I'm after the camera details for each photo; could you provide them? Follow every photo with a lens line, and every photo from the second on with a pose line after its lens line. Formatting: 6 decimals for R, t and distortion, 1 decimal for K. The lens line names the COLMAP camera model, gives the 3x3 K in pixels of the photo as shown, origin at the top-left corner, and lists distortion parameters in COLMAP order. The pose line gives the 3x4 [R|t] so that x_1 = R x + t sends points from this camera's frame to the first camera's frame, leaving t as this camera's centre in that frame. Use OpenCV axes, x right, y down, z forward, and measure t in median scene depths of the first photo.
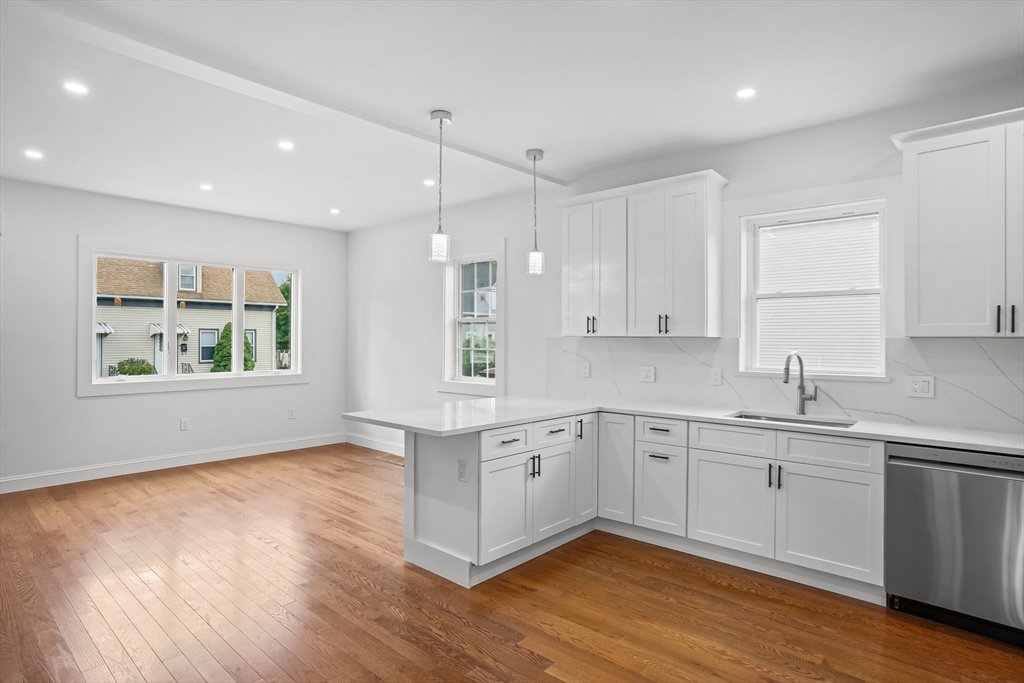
lens RADIAL K [[554.0, 0, 506.2], [0, 554.0, 332.8], [0, 0, 1]] dist [-0.065002, 0.040836]
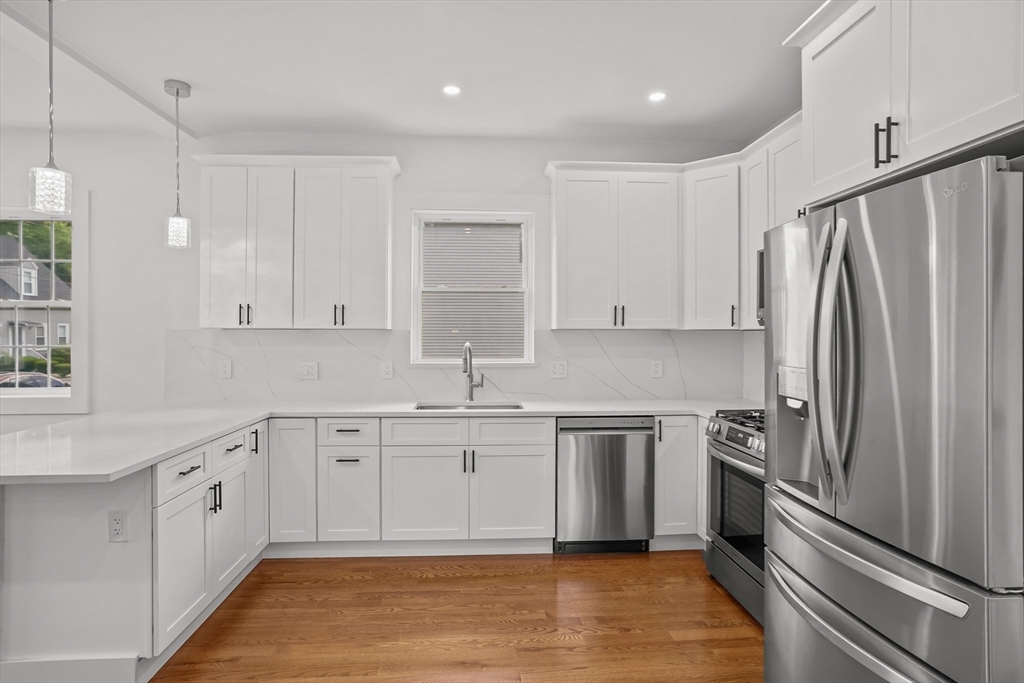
lens RADIAL K [[561.2, 0, 513.1], [0, 561.2, 331.3], [0, 0, 1]] dist [-0.069583, 0.041760]
pose [[0.695587, -0.003223, 0.718434, -0.211732], [-0.005376, 0.999939, 0.009691, 0.000949], [-0.718421, -0.010603, 0.695527, 0.178165]]
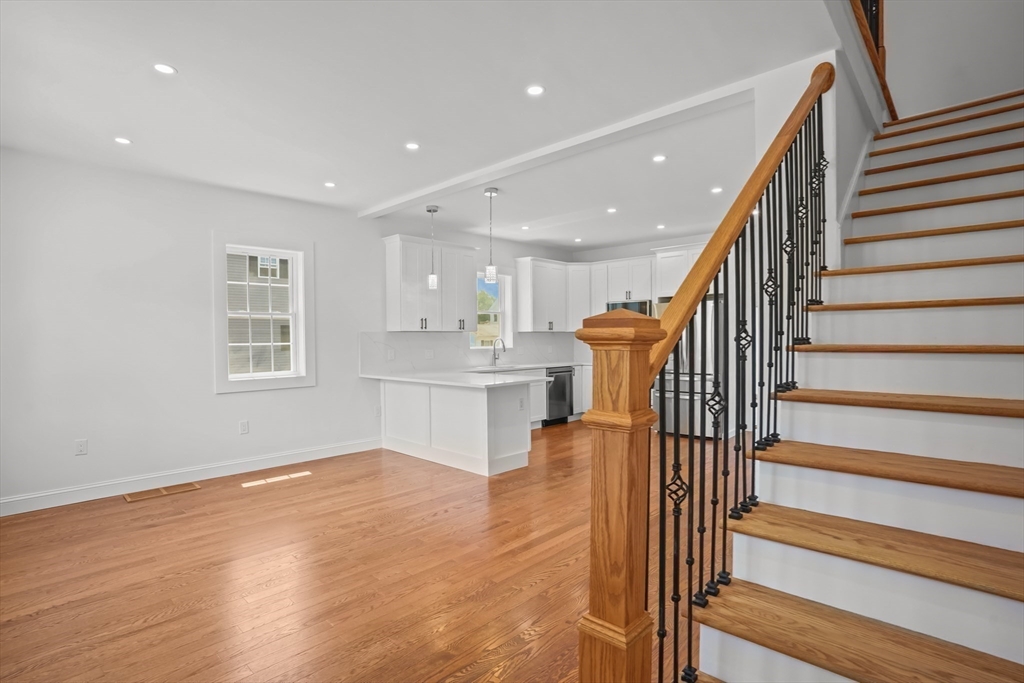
lens RADIAL K [[510.5, 0, 509.5], [0, 510.5, 346.1], [0, 0, 1]] dist [-0.055569, 0.033014]
pose [[0.019786, -0.023679, 0.999524, -1.670047], [-0.001299, 0.999718, 0.023709, 0.018484], [-0.999803, -0.001767, 0.019750, 0.957680]]
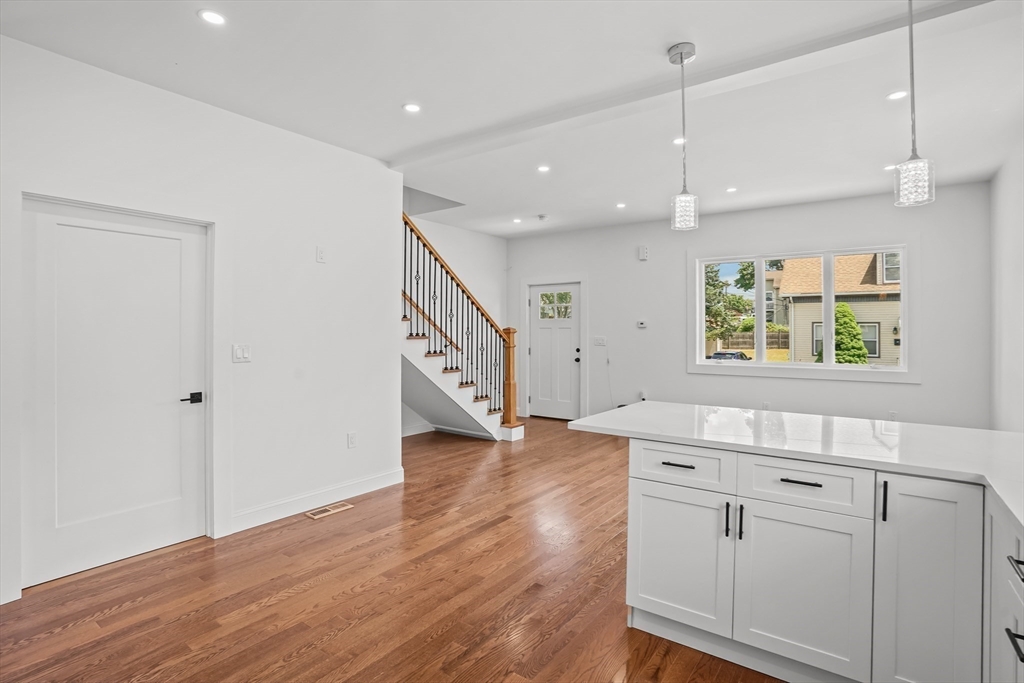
lens RADIAL K [[507.2, 0, 508.9], [0, 507.2, 328.5], [0, 0, 1]] dist [-0.075252, 0.032257]
pose [[0.099208, -0.007811, -0.995036, 0.612505], [0.004951, 0.999961, -0.007356, 0.021811], [0.995054, -0.004196, 0.099243, 0.698056]]
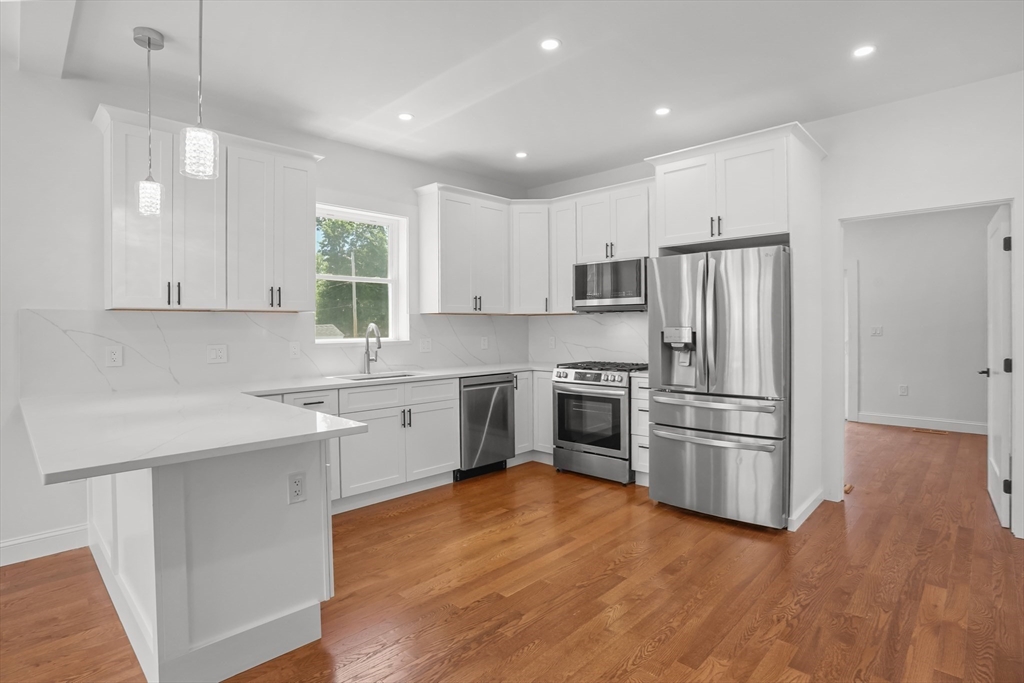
lens RADIAL K [[524.1, 0, 512.4], [0, 524.1, 326.7], [0, 0, 1]] dist [-0.074388, 0.035327]
pose [[0.034825, -0.006755, 0.999371, -0.701864], [-0.002390, 0.999974, 0.006843, 0.033346], [-0.999391, -0.002627, 0.034808, 0.664765]]
